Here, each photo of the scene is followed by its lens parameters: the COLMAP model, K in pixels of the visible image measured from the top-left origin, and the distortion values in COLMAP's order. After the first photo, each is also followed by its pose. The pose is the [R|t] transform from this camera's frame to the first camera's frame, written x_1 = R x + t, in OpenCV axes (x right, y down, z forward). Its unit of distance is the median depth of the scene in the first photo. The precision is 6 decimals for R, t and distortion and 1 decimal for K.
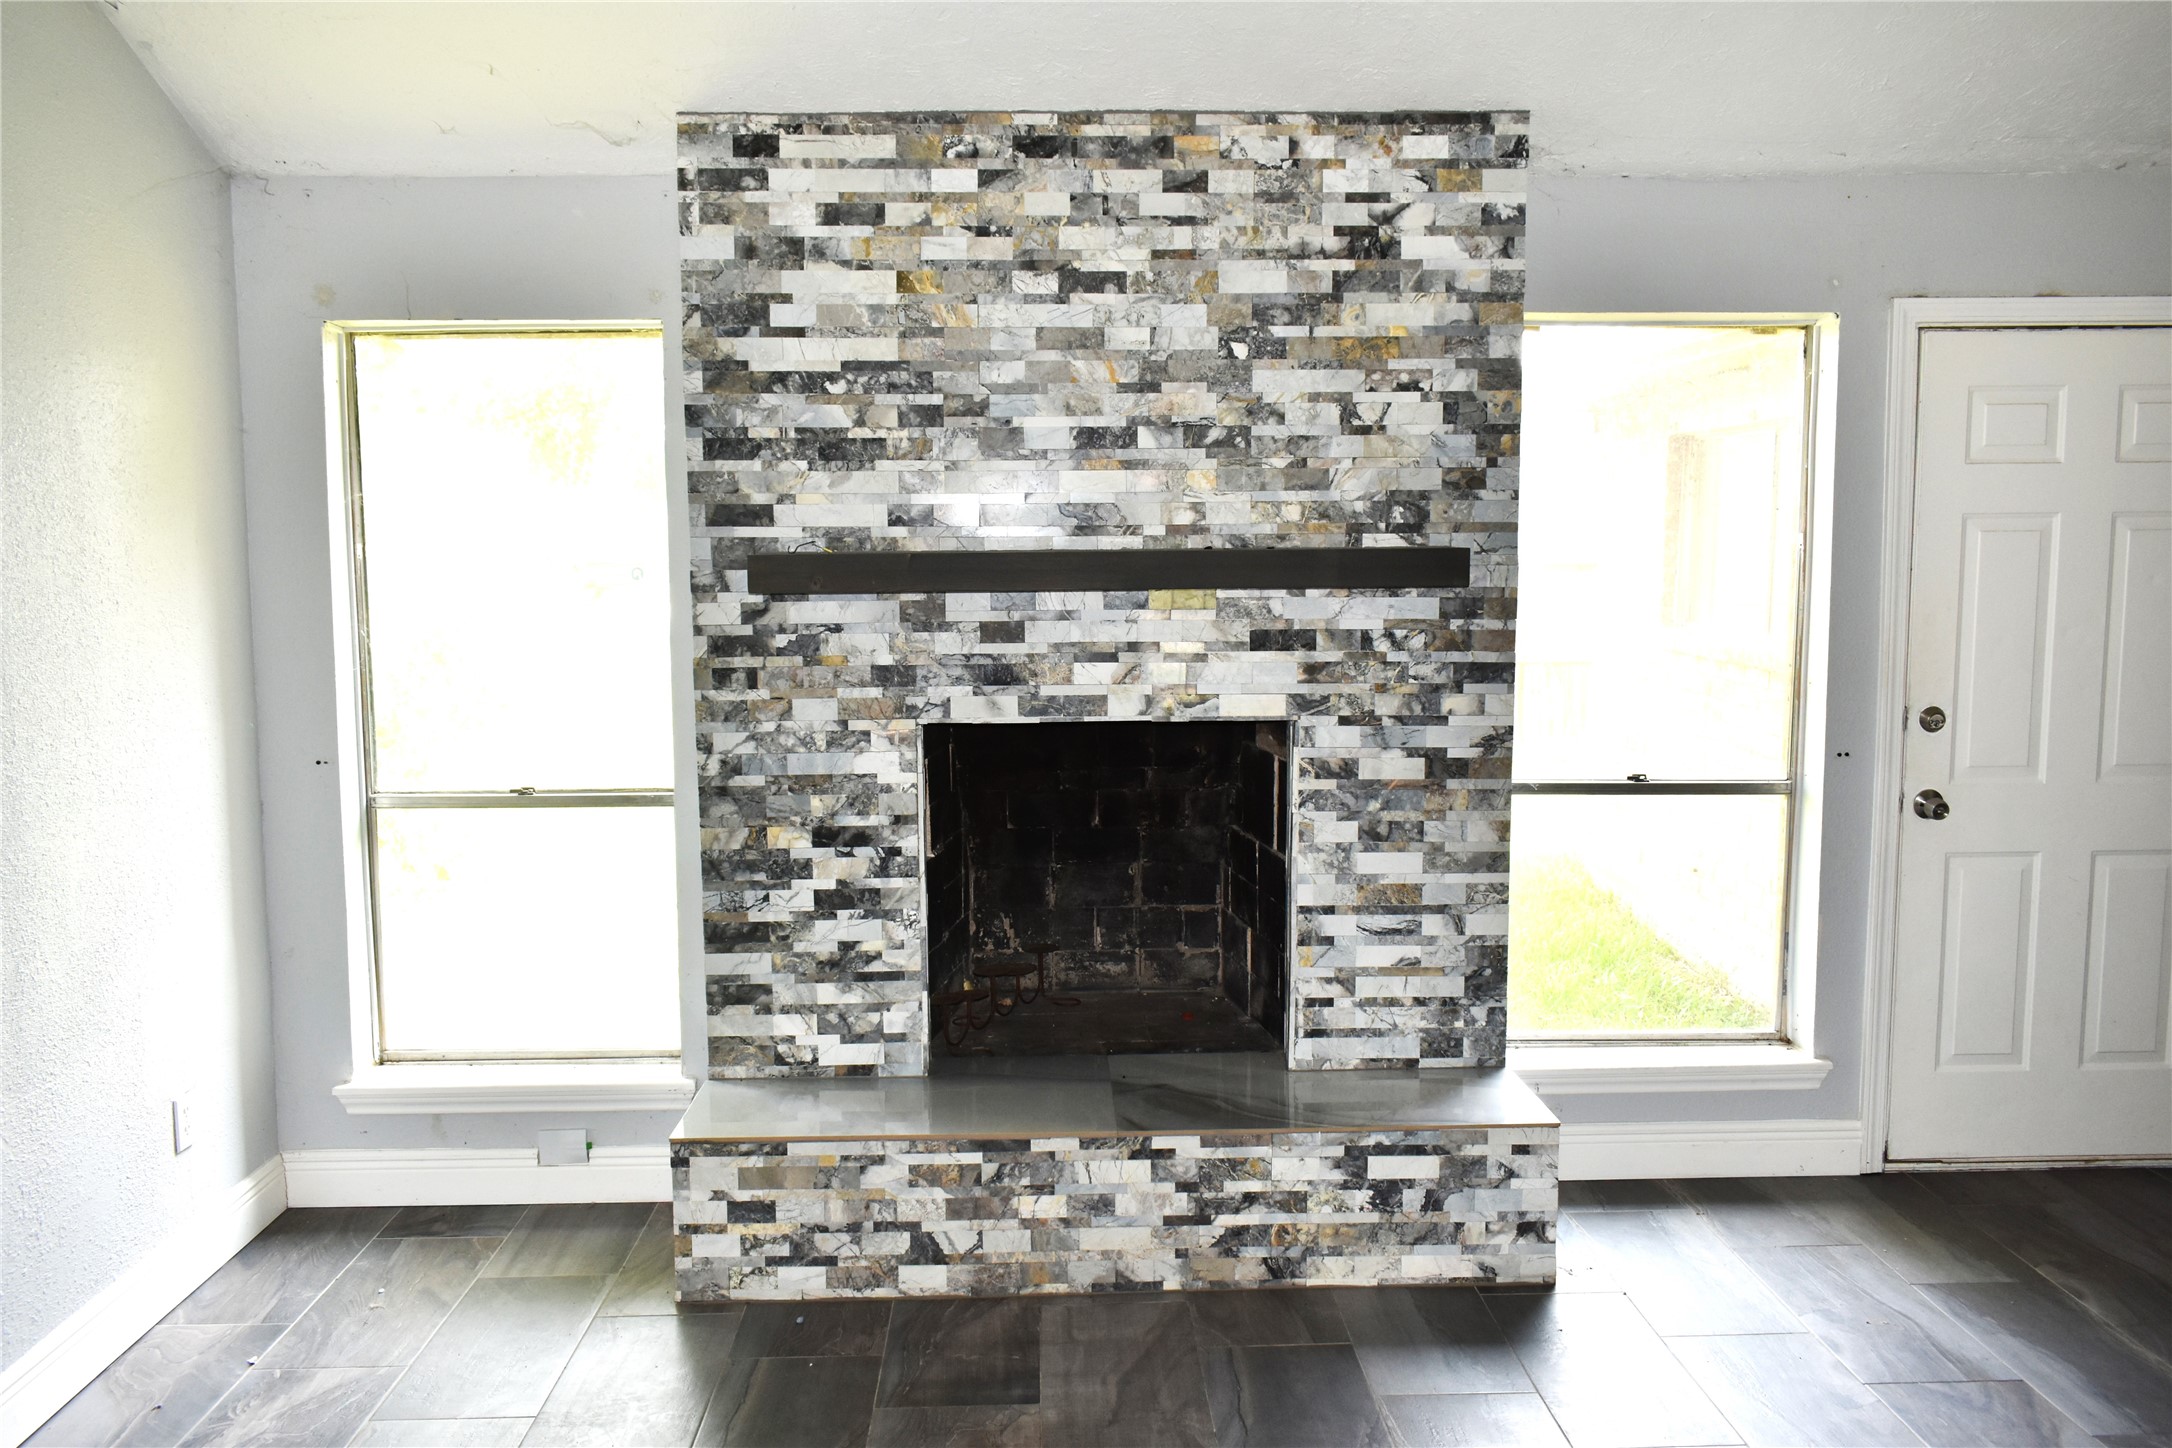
lens RADIAL K [[1666.6, 0, 1088.4], [0, 1666.6, 722.3], [0, 0, 1]] dist [-0.023221, 0.014411]
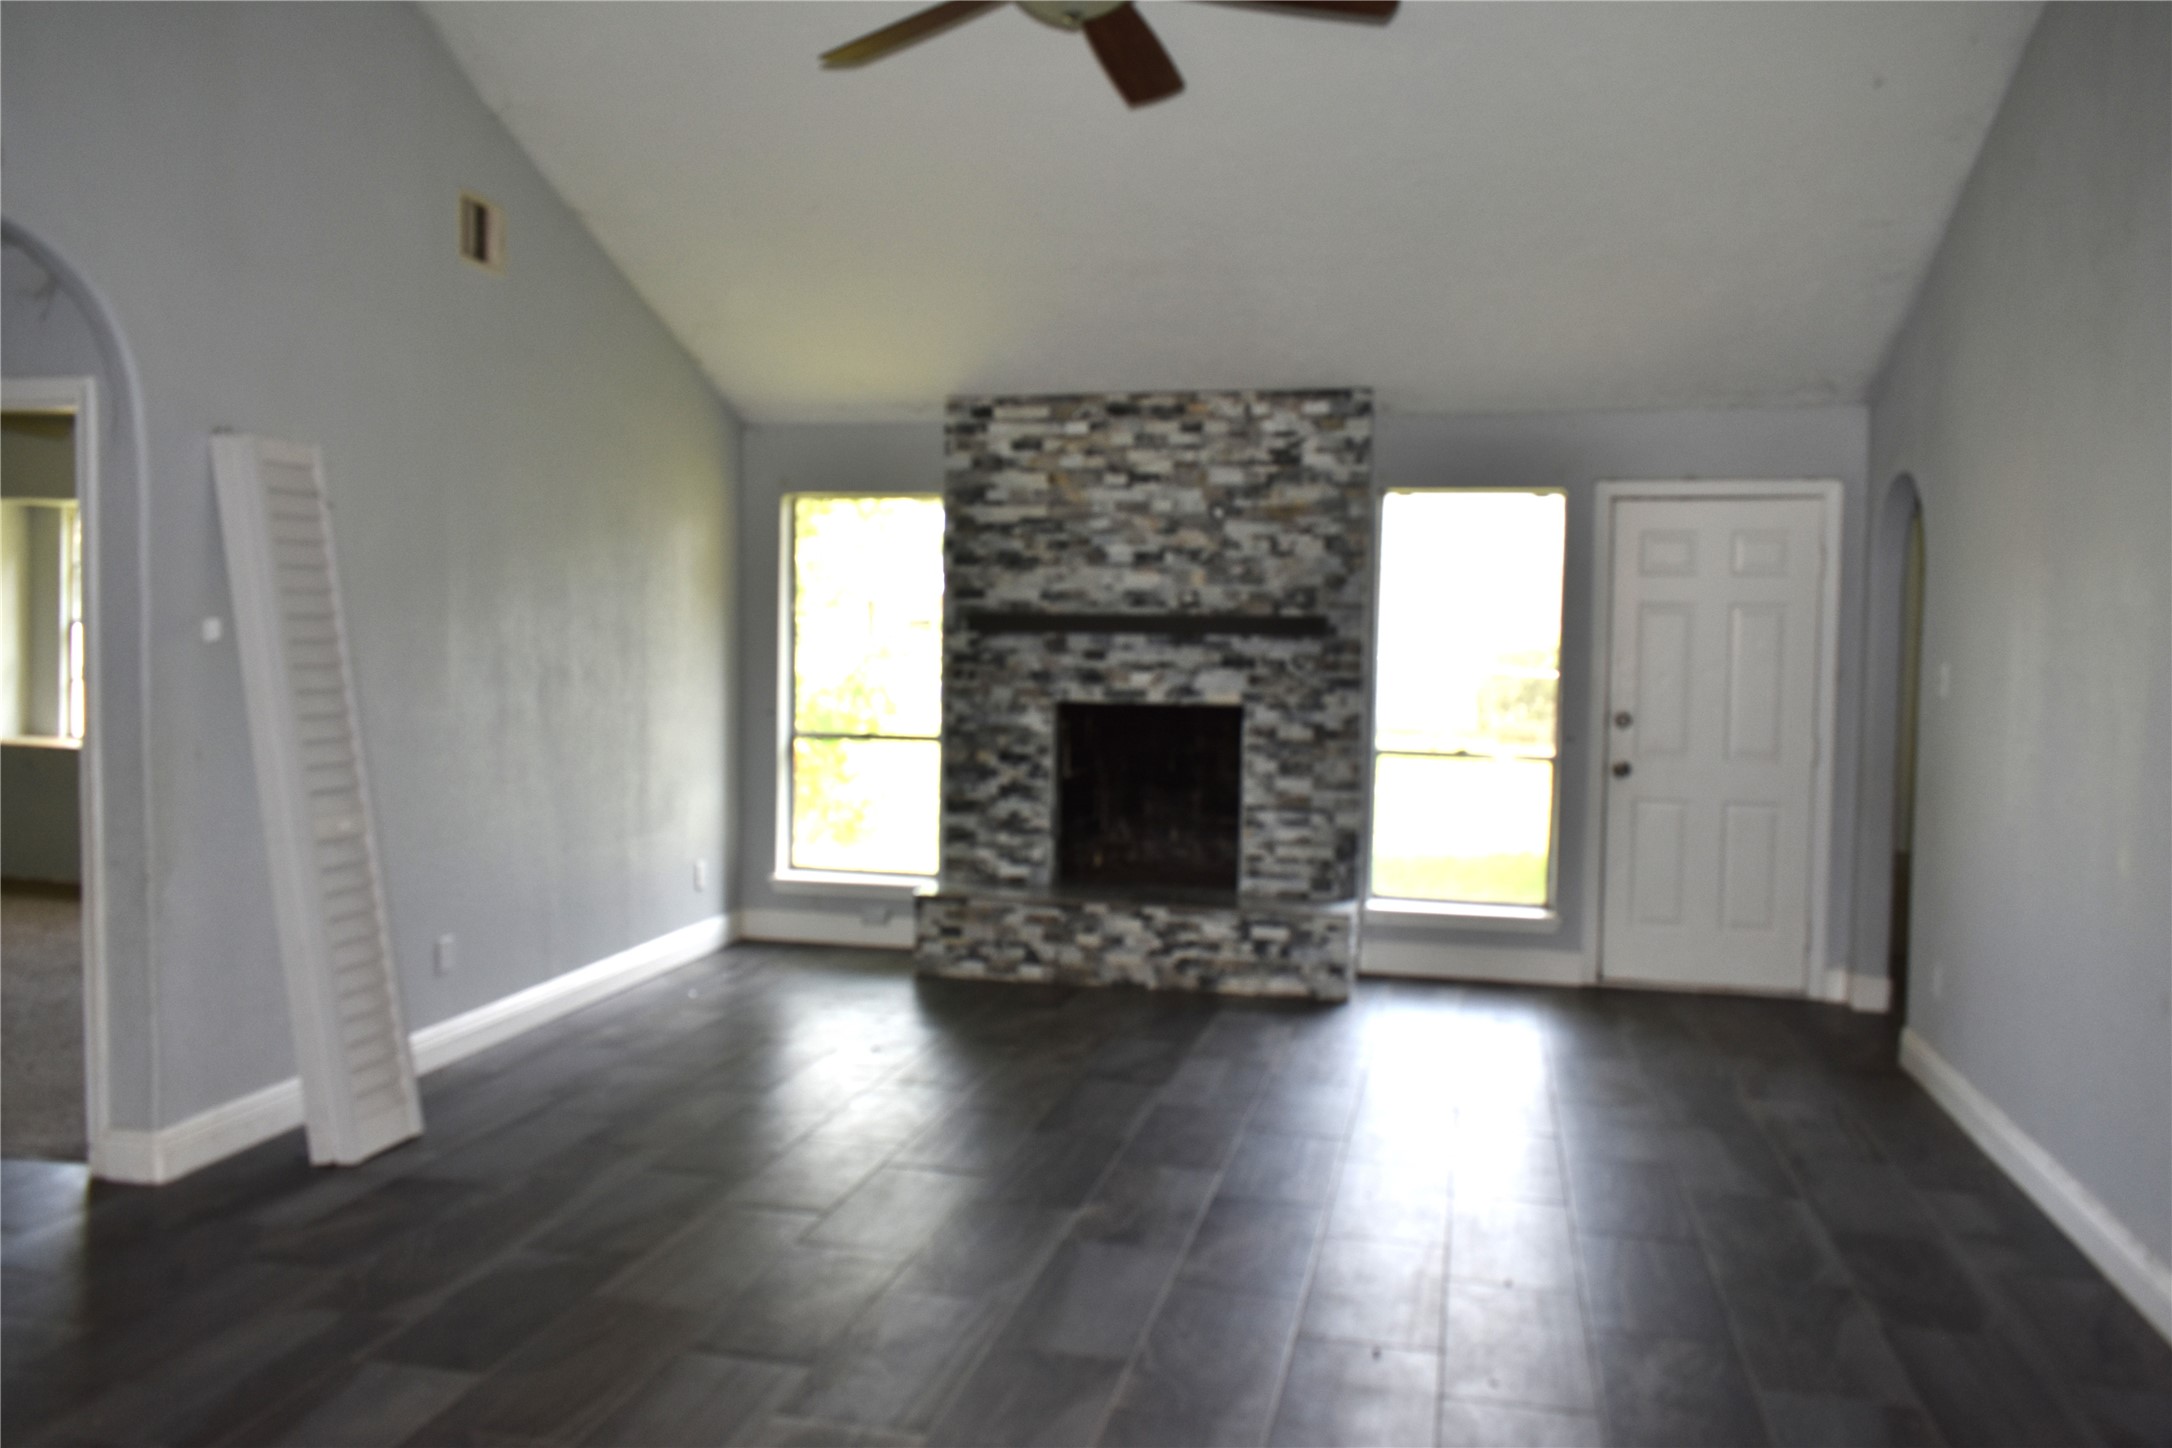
lens RADIAL K [[1671.2, 0, 1083.1], [0, 1671.2, 721.1], [0, 0, 1]] dist [-0.021446, 0.013602]
pose [[0.965928, 0.035976, -0.256298, 0.445551], [-0.046532, 0.998295, -0.035238, 0.094044], [0.254593, 0.045963, 0.965955, -0.904244]]
